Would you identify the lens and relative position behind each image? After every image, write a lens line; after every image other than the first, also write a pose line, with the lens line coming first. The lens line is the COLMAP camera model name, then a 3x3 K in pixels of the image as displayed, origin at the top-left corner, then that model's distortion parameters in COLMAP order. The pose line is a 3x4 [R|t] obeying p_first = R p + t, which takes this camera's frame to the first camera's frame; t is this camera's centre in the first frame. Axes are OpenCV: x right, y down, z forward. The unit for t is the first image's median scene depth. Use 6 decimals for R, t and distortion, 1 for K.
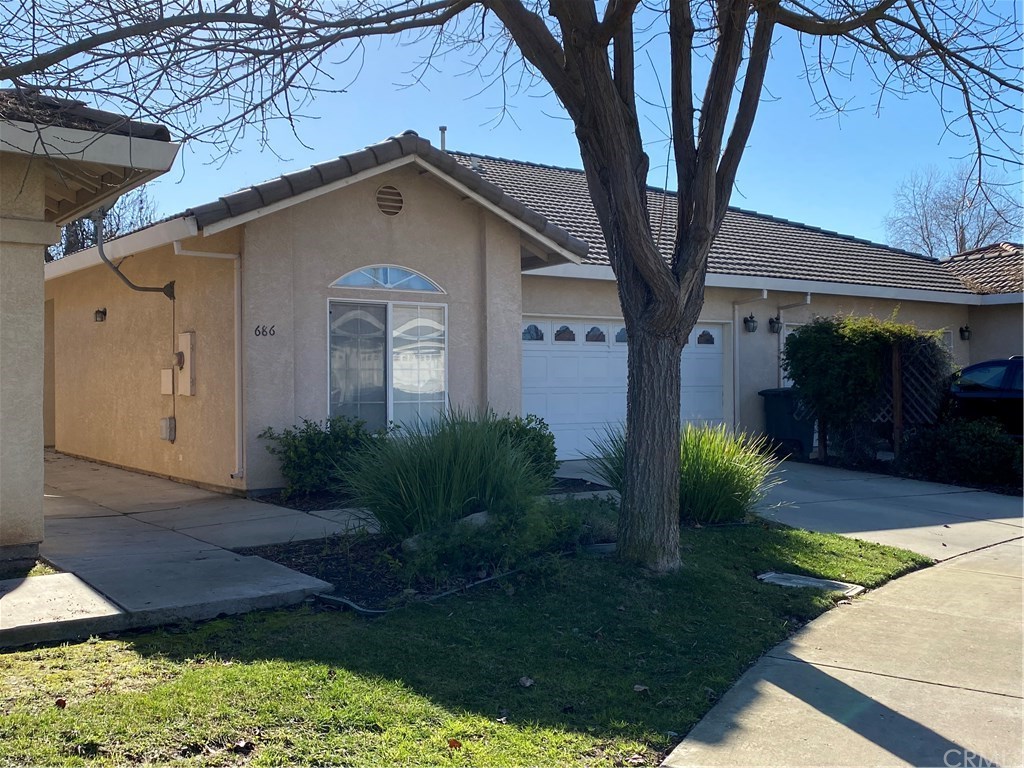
lens RADIAL K [[1048.2, 0, 513.5], [0, 1048.2, 379.6], [0, 0, 1]] dist [0.007647, 0.000000]
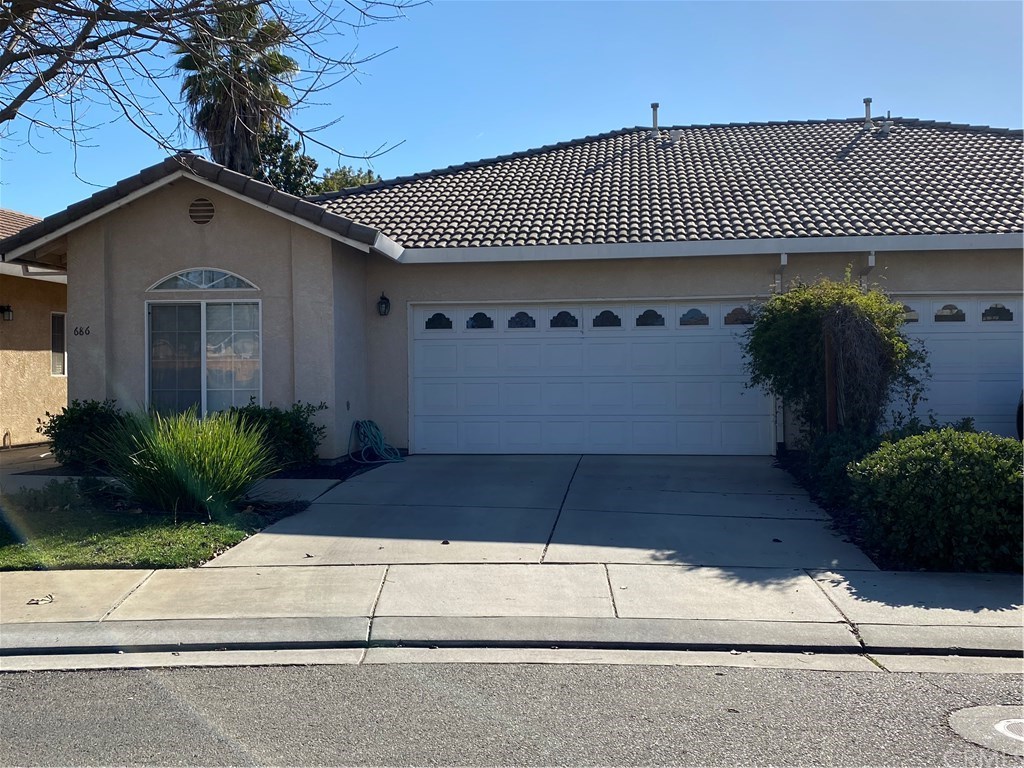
lens RADIAL K [[1048.2, 0, 510.2], [0, 1048.2, 383.1], [0, 0, 1]] dist [0.007647, 0.000000]
pose [[0.737024, 0.001458, -0.675865, 0.868310], [0.004898, 0.999960, 0.007499, 0.007655], [0.675848, -0.008837, 0.736988, 0.378381]]
